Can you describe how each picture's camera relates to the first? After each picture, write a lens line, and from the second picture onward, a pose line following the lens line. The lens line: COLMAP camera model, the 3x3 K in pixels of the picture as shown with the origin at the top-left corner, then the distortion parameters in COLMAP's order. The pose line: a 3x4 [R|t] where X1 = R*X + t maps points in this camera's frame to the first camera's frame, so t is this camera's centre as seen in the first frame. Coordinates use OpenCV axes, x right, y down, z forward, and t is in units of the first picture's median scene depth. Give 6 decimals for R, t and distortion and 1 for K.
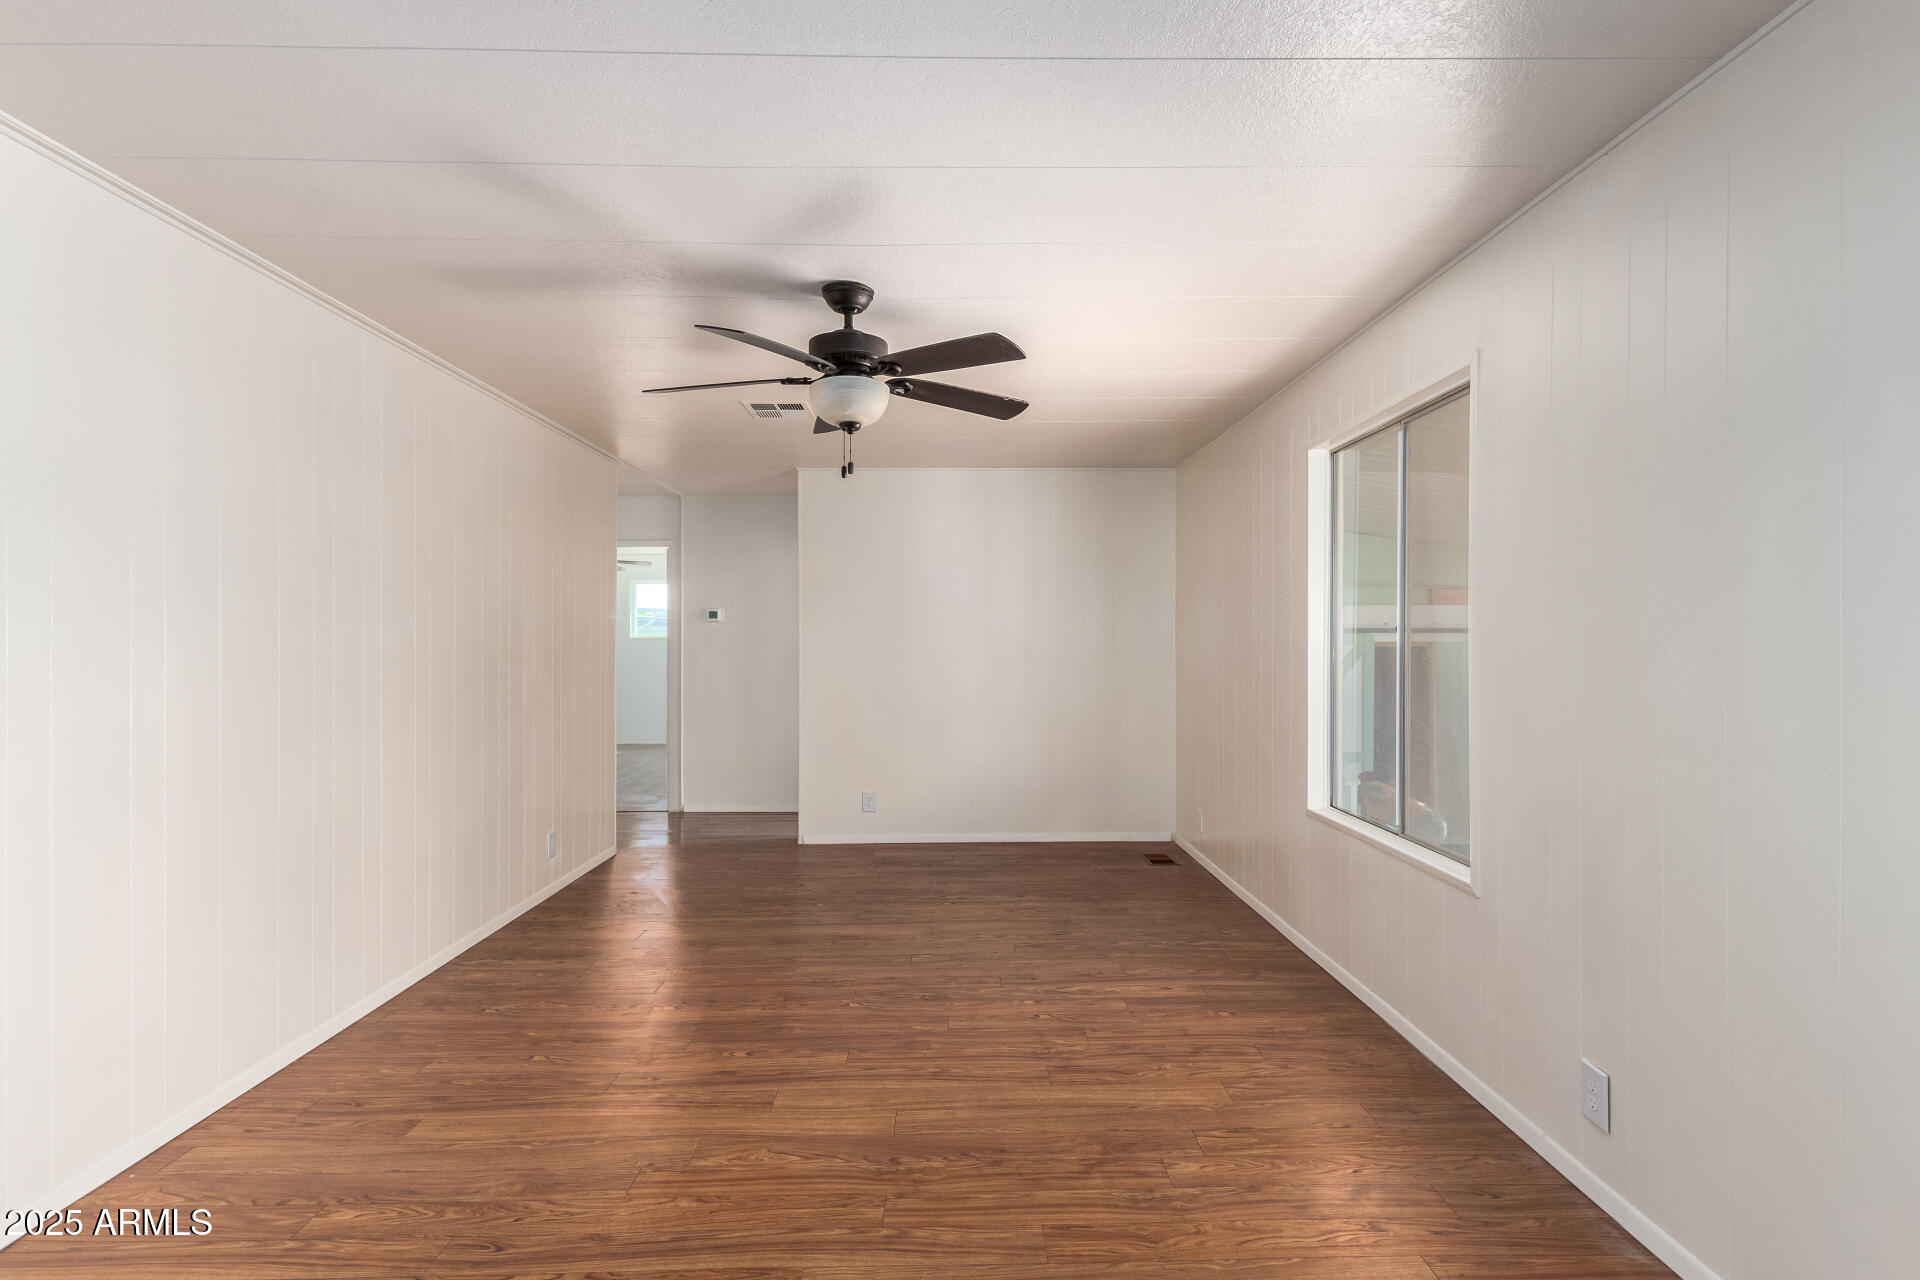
lens RADIAL K [[953.0, 0, 958.3], [0, 953.0, 648.7], [0, 0, 1]] dist [0.010828, -0.002786]
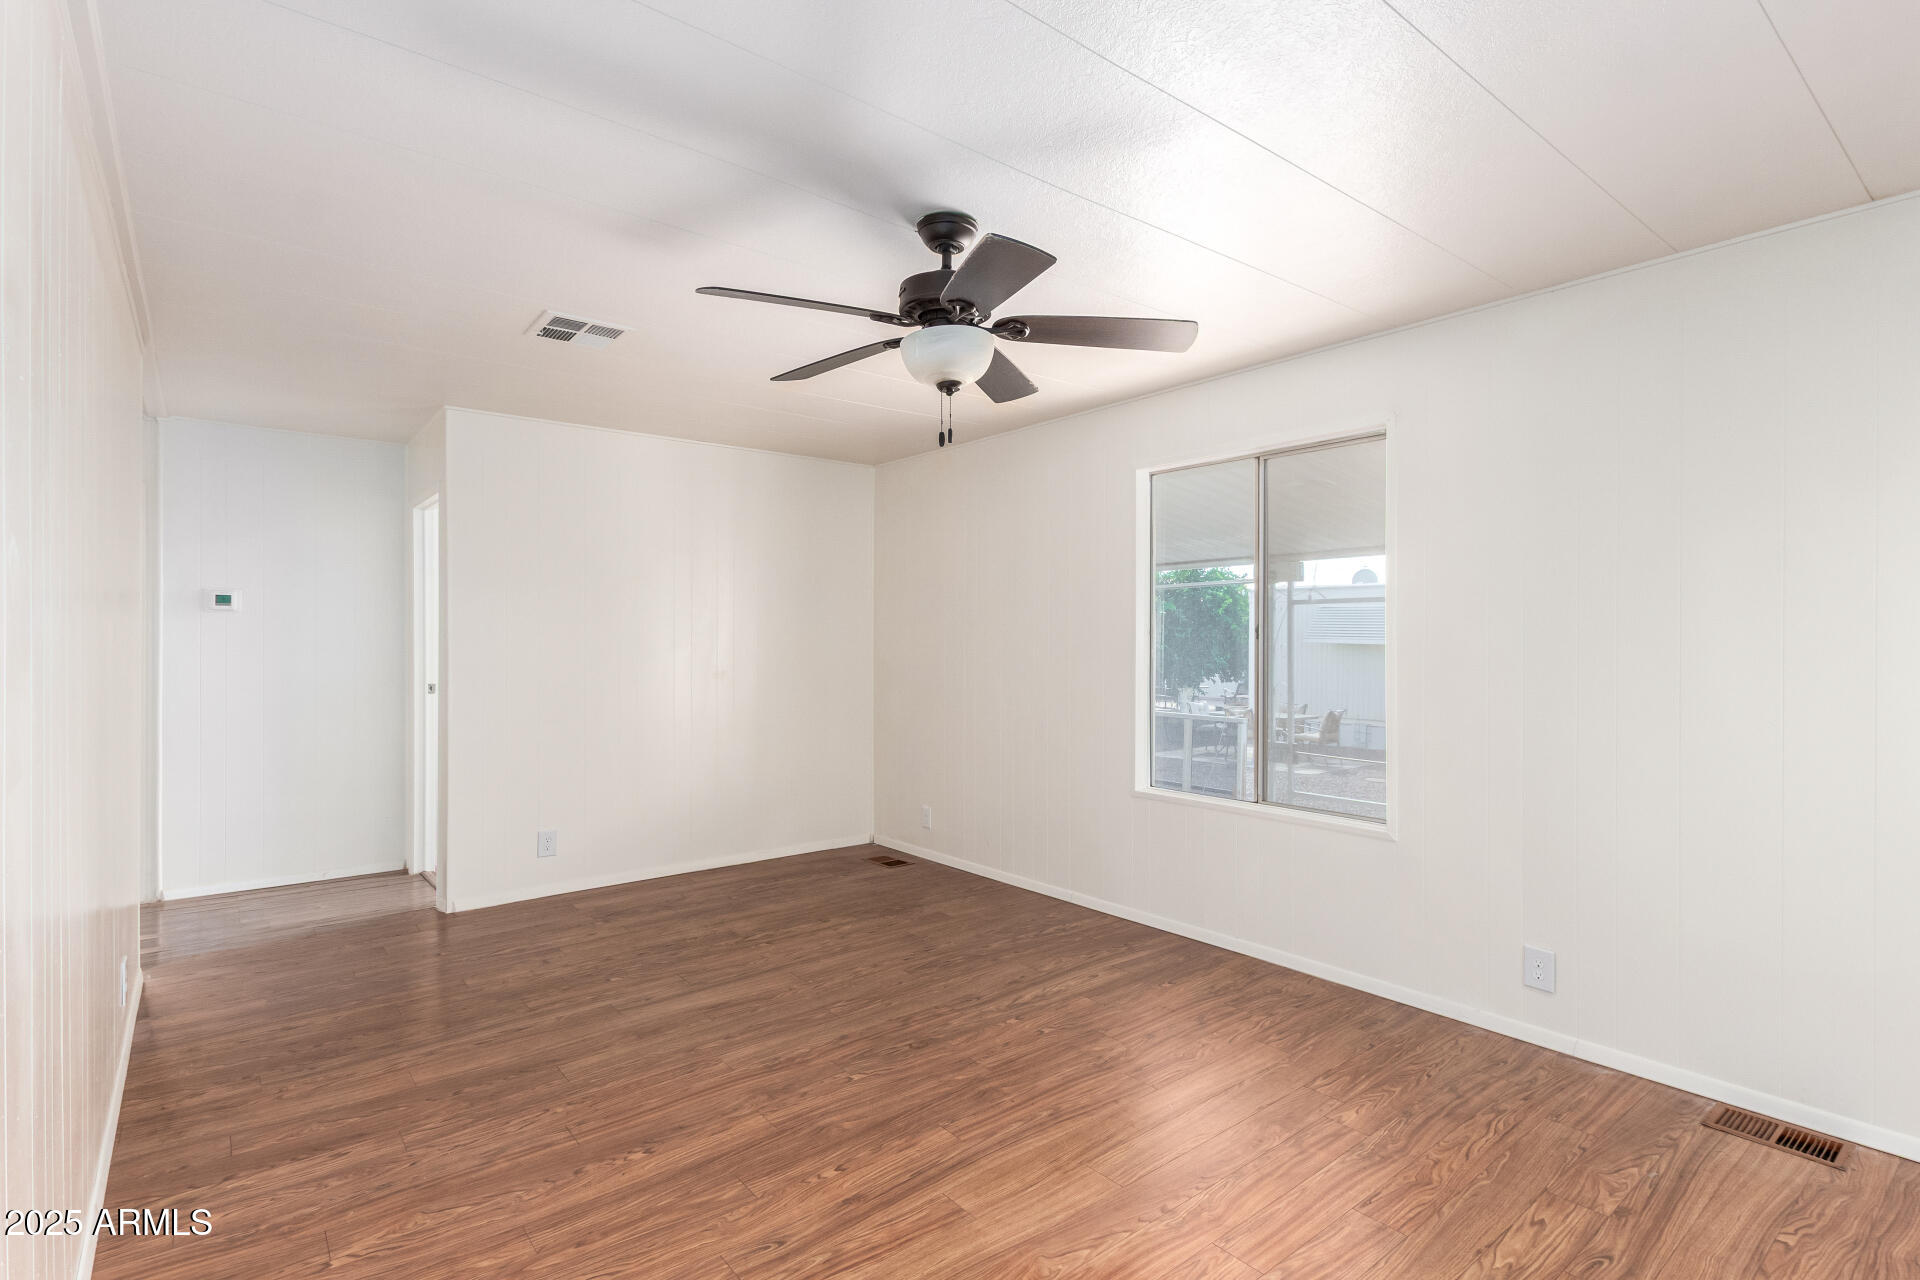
lens RADIAL K [[953.0, 0, 994.0], [0, 953.0, 630.3], [0, 0, 1]] dist [0.010828, -0.002786]
pose [[0.779333, 0.006670, 0.626574, -0.484388], [0.004763, 0.999851, -0.016569, -0.000670], [-0.626591, 0.015897, 0.779186, 0.243897]]
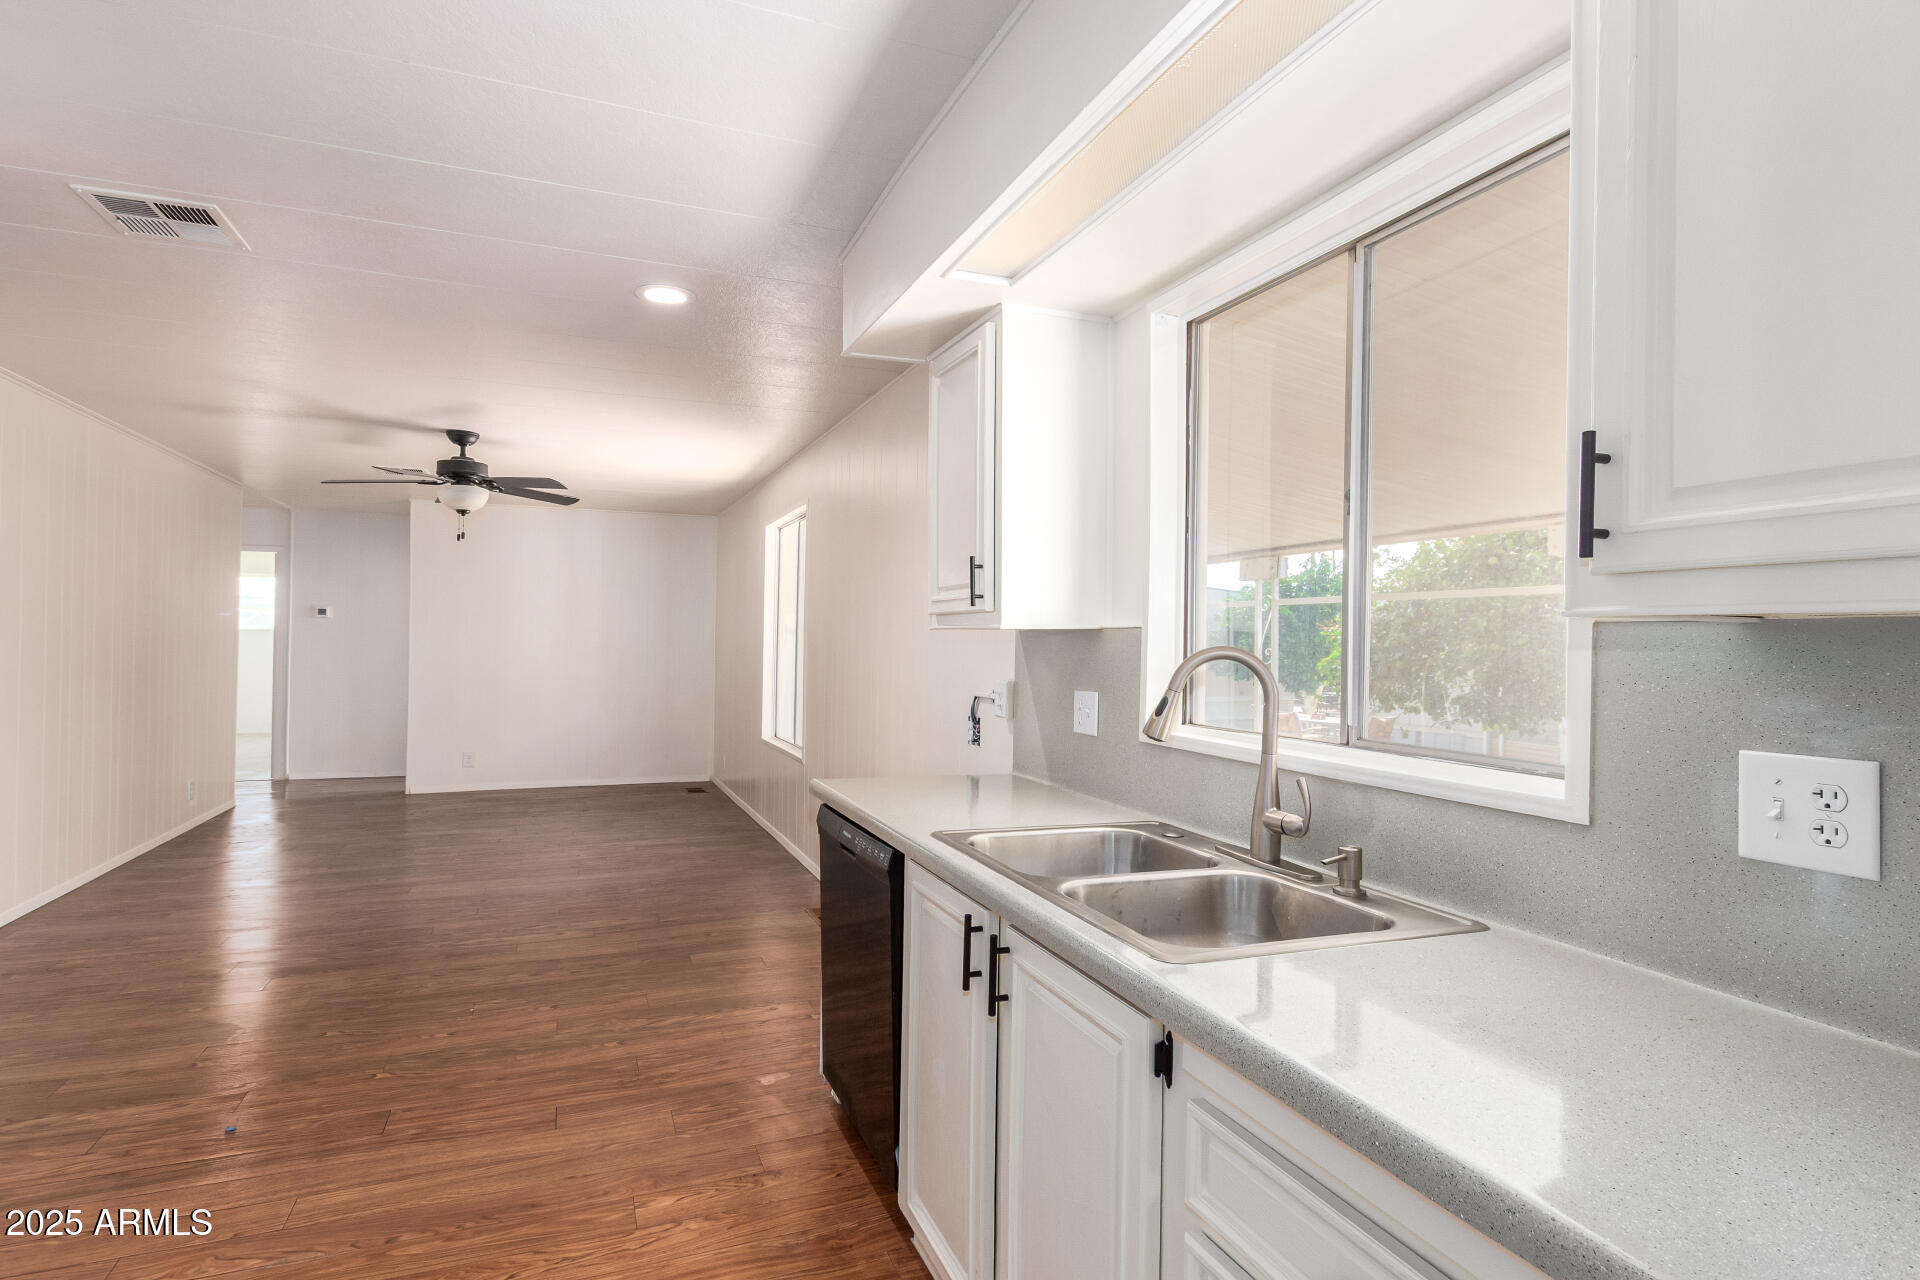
lens RADIAL K [[953.0, 0, 959.6], [0, 953.0, 634.8], [0, 0, 1]] dist [0.010828, -0.002786]
pose [[0.927122, 0.014592, 0.374475, 0.059642], [-0.009121, 0.999824, -0.016379, 0.009919], [-0.374648, 0.011770, 0.927092, -0.742149]]
